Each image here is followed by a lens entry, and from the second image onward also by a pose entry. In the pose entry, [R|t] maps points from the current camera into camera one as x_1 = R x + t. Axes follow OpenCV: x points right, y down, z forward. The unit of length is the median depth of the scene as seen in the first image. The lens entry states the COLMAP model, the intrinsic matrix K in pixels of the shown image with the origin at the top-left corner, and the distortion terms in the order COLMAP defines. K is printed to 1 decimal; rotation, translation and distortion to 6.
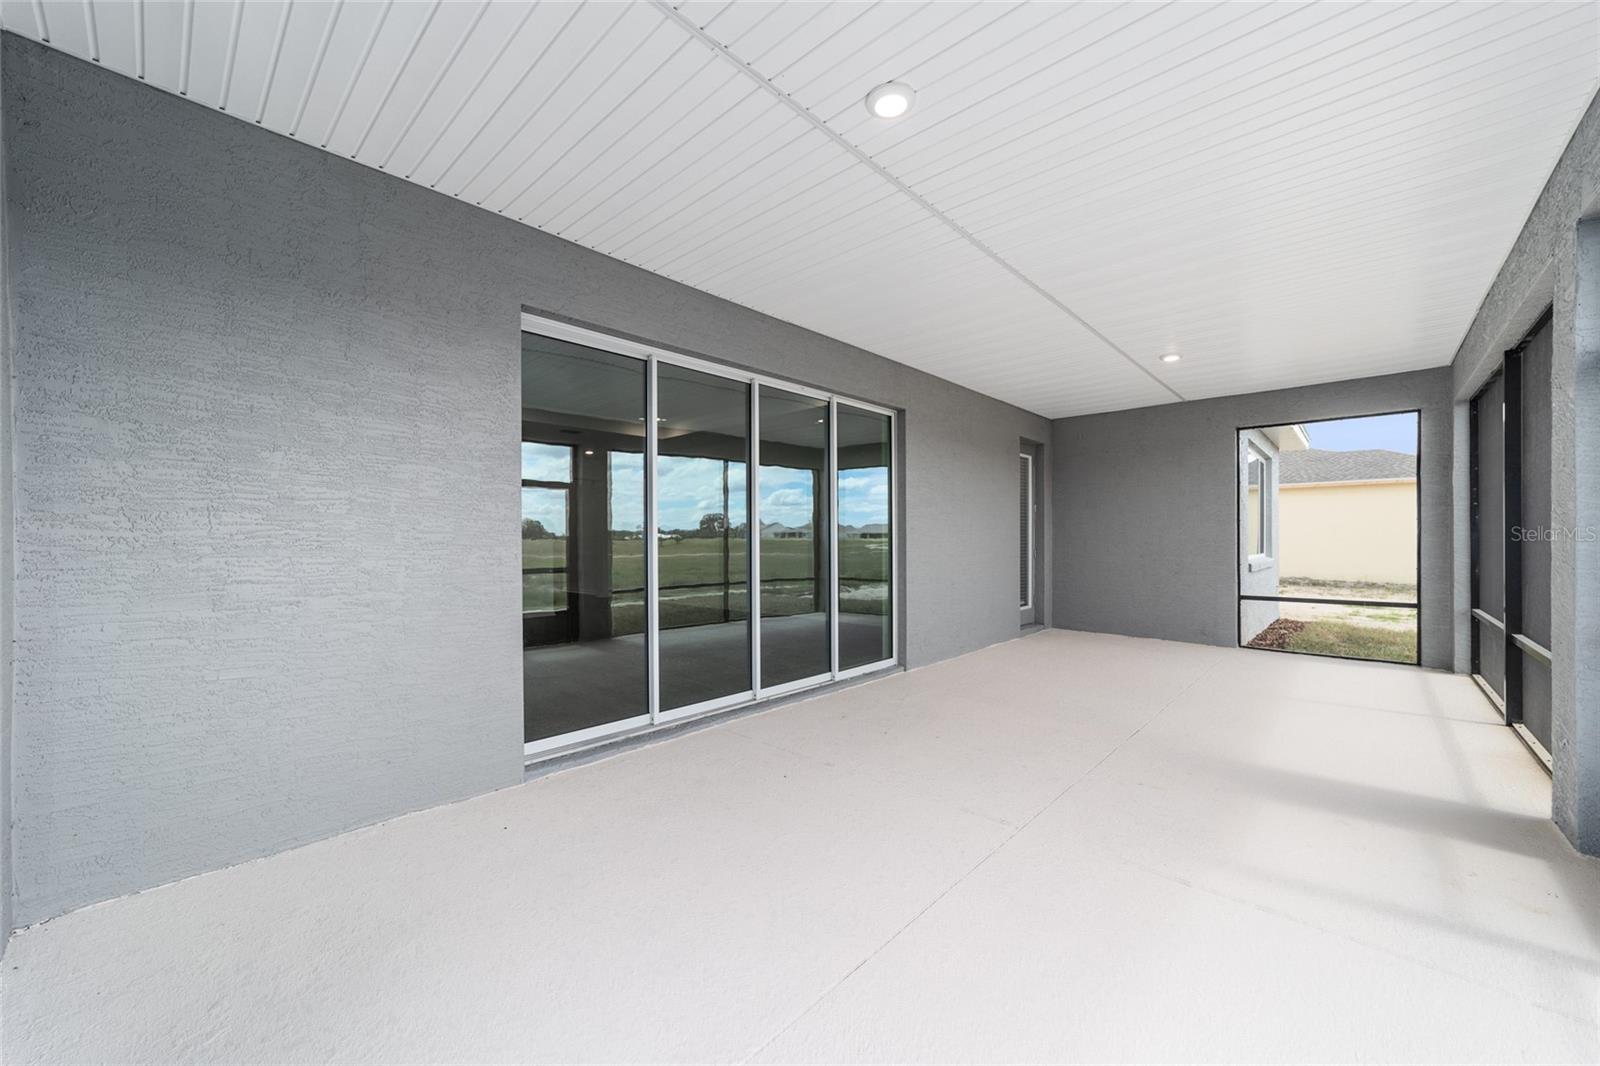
lens RADIAL K [[611.9, 0, 799.8], [0, 611.9, 540.1], [0, 0, 1]] dist [-0.002777, -0.000044]
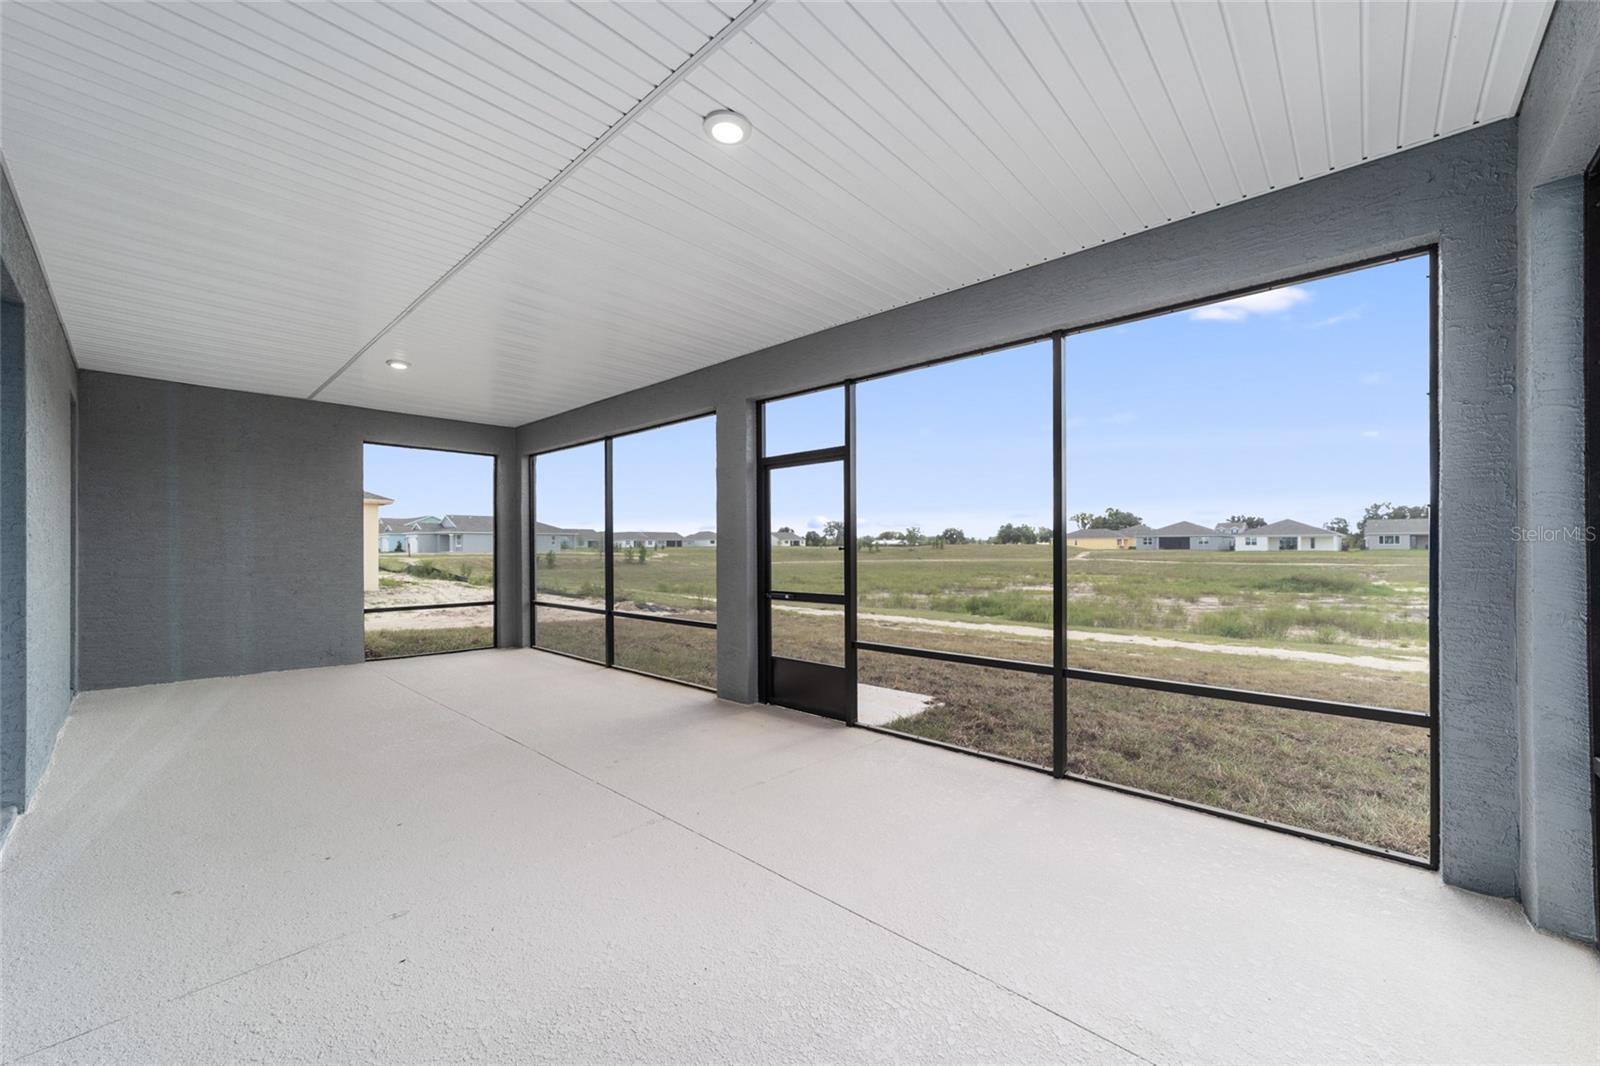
lens RADIAL K [[611.9, 0, 799.8], [0, 611.9, 540.1], [0, 0, 1]] dist [-0.002777, -0.000044]
pose [[-0.008817, 0.007805, 0.999931, -0.349866], [0.011787, 0.999901, -0.007701, -0.010446], [-0.999892, 0.011718, -0.008908, 0.380344]]
